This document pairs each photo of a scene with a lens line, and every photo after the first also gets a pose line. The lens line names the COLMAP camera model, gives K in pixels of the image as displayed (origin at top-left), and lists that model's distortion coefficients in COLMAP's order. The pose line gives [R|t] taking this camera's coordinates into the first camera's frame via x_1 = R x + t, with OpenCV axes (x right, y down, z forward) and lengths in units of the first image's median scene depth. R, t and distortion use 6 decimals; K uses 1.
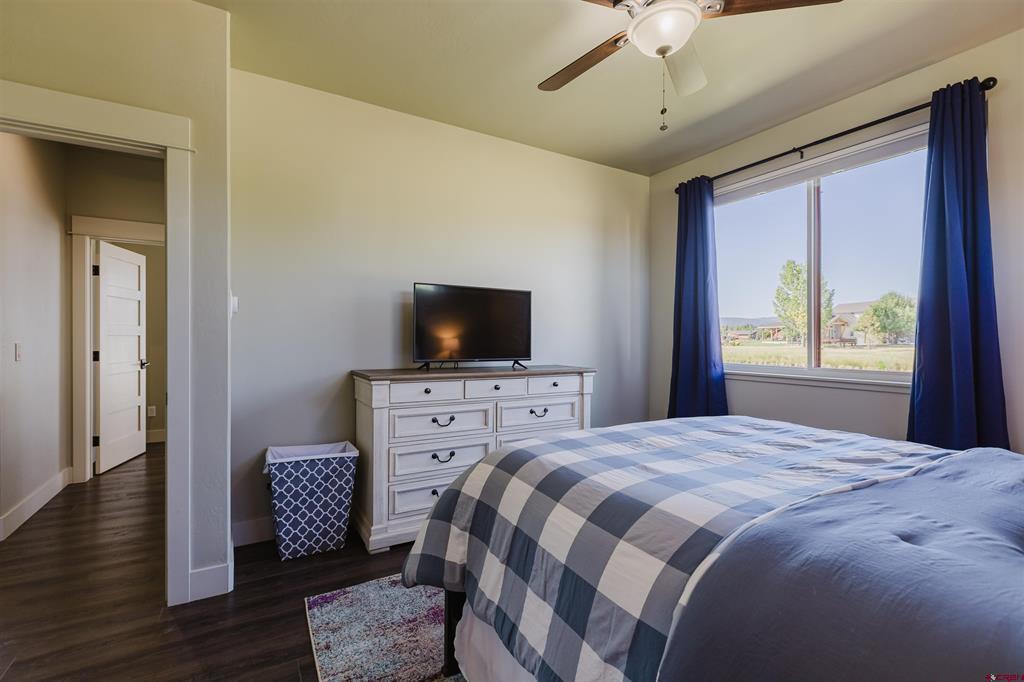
lens RADIAL K [[457.7, 0, 516.2], [0, 457.7, 339.0], [0, 0, 1]] dist [0.000924, 0.000098]
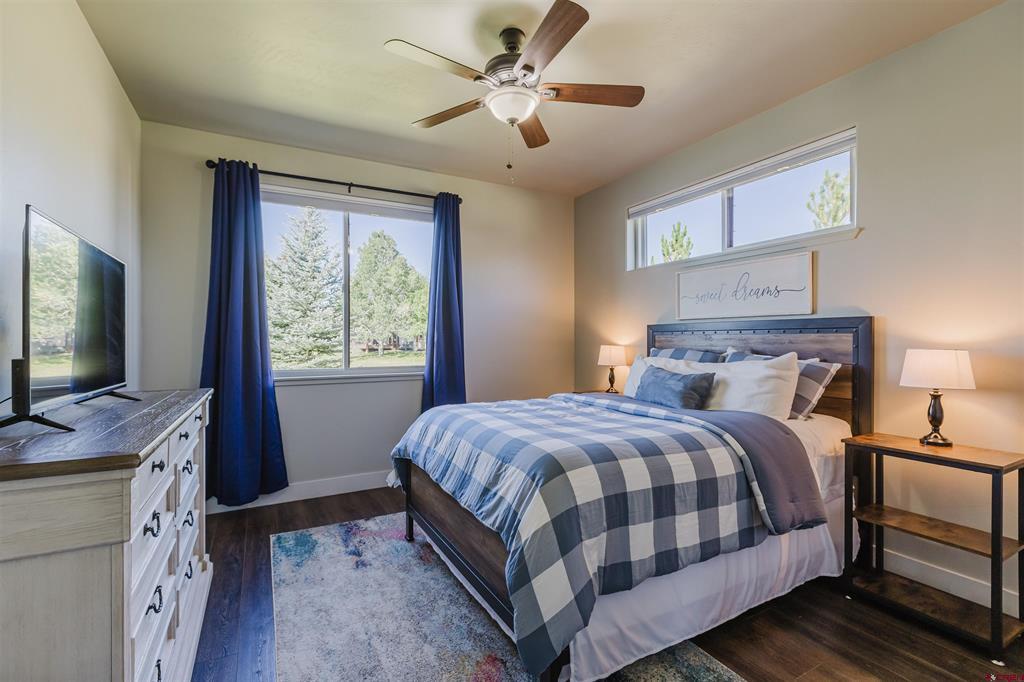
lens RADIAL K [[457.2, 0, 512.9], [0, 457.2, 338.6], [0, 0, 1]] dist [-0.003754, 0.001361]
pose [[0.029396, 0.006371, 0.999548, -0.521610], [0.006269, 0.999959, -0.006558, -0.010094], [-0.999548, 0.006459, 0.029355, 0.537558]]
